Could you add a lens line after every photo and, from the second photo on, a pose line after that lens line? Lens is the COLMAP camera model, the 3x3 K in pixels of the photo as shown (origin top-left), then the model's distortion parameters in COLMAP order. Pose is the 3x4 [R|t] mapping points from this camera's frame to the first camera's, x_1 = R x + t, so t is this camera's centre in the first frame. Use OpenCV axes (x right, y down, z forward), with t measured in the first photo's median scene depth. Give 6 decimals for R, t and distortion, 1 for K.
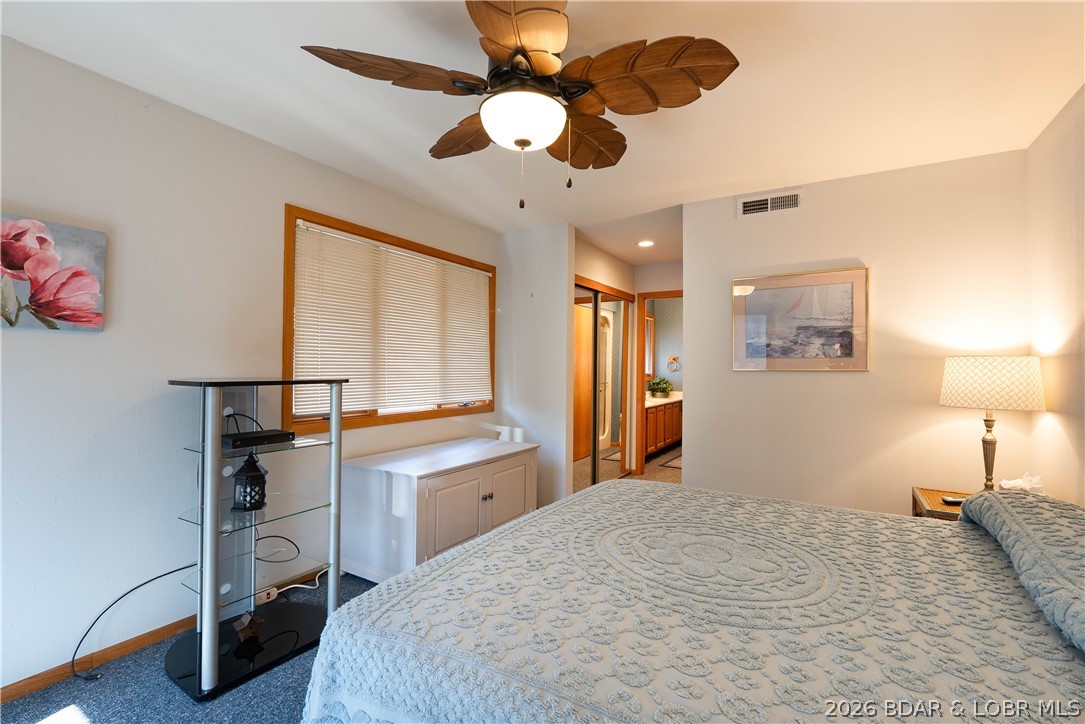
lens RADIAL K [[481.6, 0, 542.3], [0, 481.6, 358.6], [0, 0, 1]] dist [-0.003222, -0.000054]
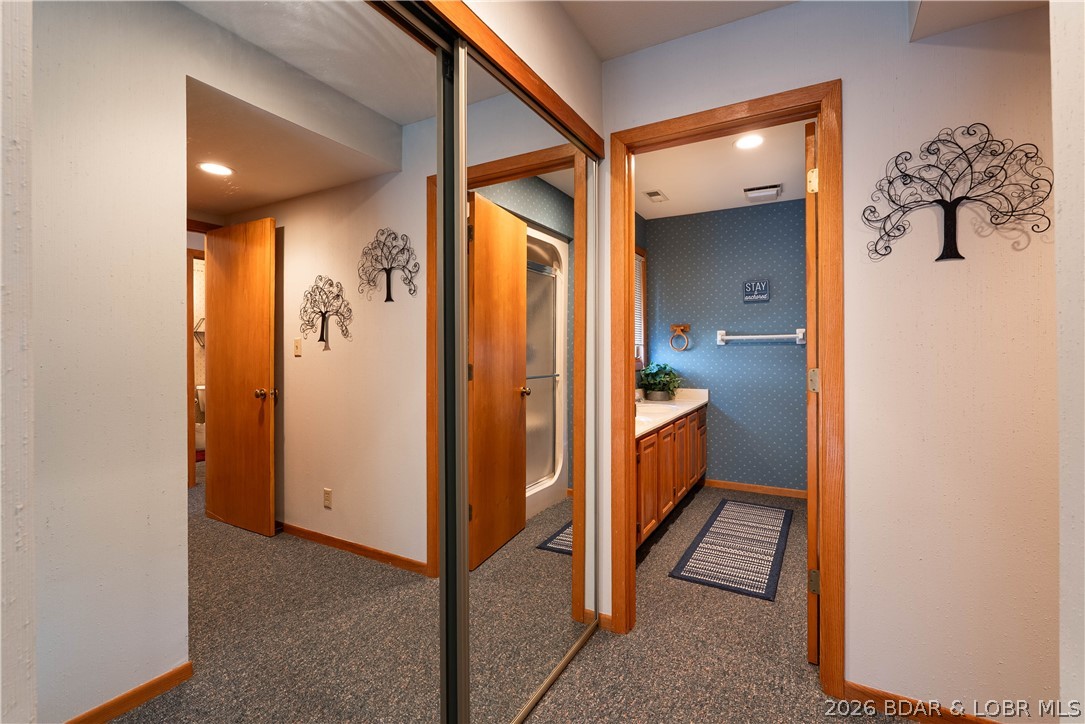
lens RADIAL K [[481.6, 0, 542.3], [0, 481.6, 358.6], [0, 0, 1]] dist [-0.003222, -0.000054]
pose [[0.999315, -0.016618, 0.033072, 0.225641], [0.015887, 0.999626, 0.022252, 0.045413], [-0.033430, -0.021711, 0.999205, 1.092131]]
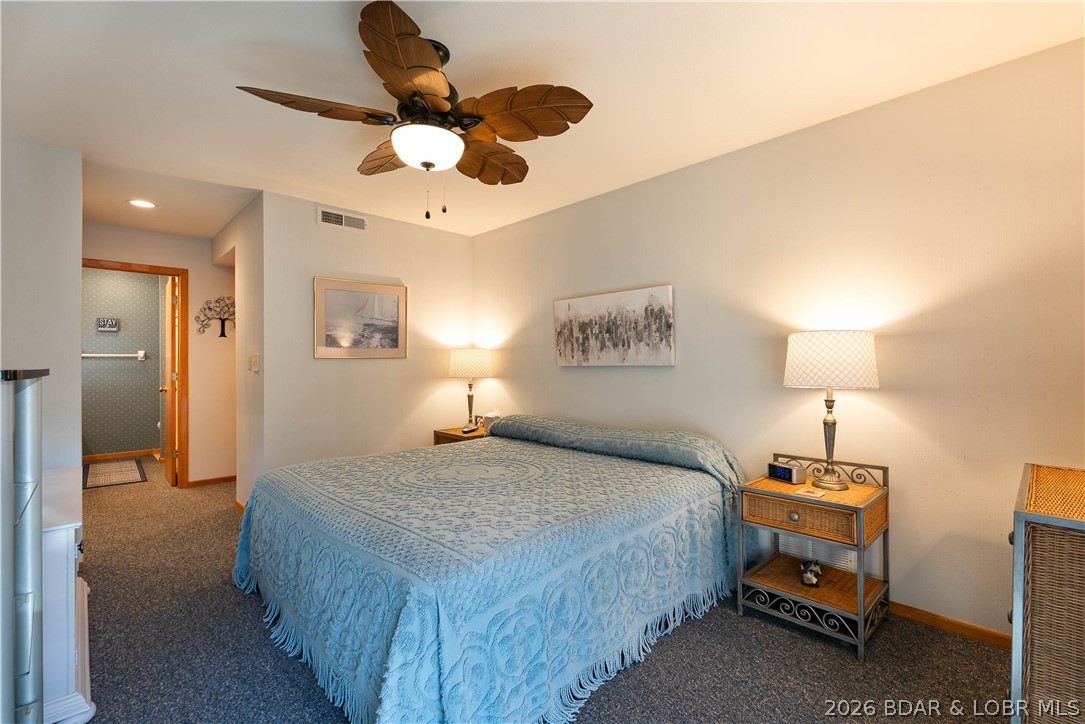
lens RADIAL K [[481.6, 0, 542.3], [0, 481.6, 358.6], [0, 0, 1]] dist [-0.003222, -0.000054]
pose [[0.254432, -0.003247, 0.967085, -0.558561], [-0.009146, 0.999942, 0.005763, 0.014324], [-0.967048, -0.010311, 0.254387, 0.202000]]
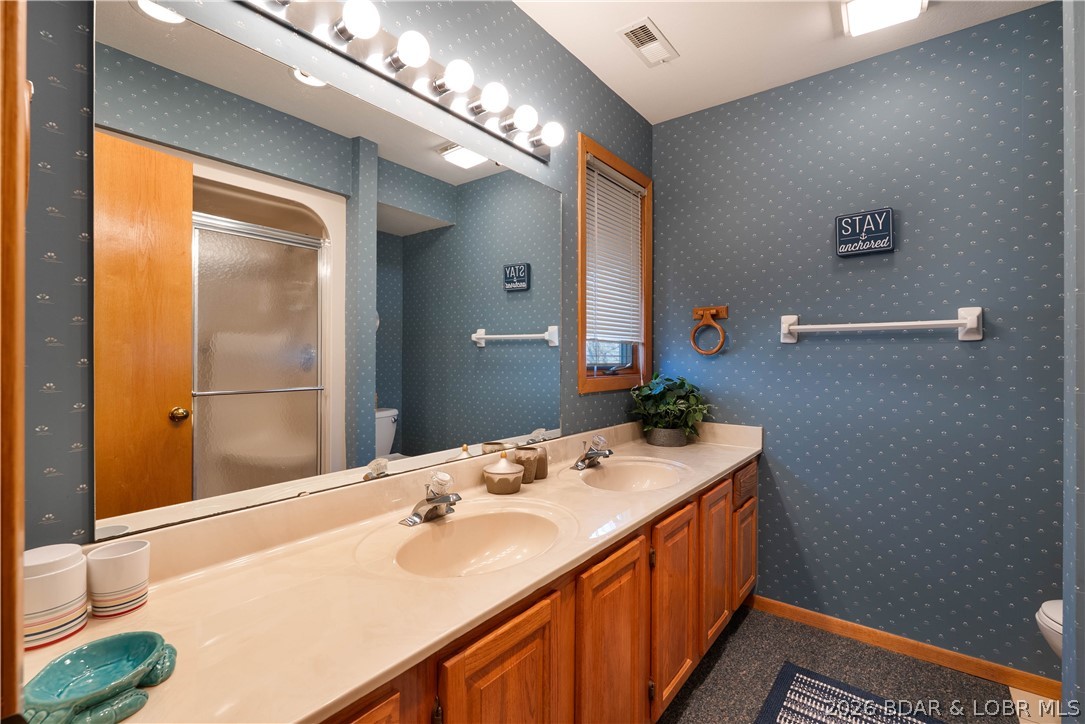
lens RADIAL K [[490.1, 0, 540.9], [0, 490.1, 364.7], [0, 0, 1]] dist [-0.000061, 0.000014]
pose [[0.993670, -0.009107, -0.111969, 0.480112], [0.012004, 0.999610, 0.025229, 0.054083], [0.111695, -0.026414, 0.993391, 1.646794]]
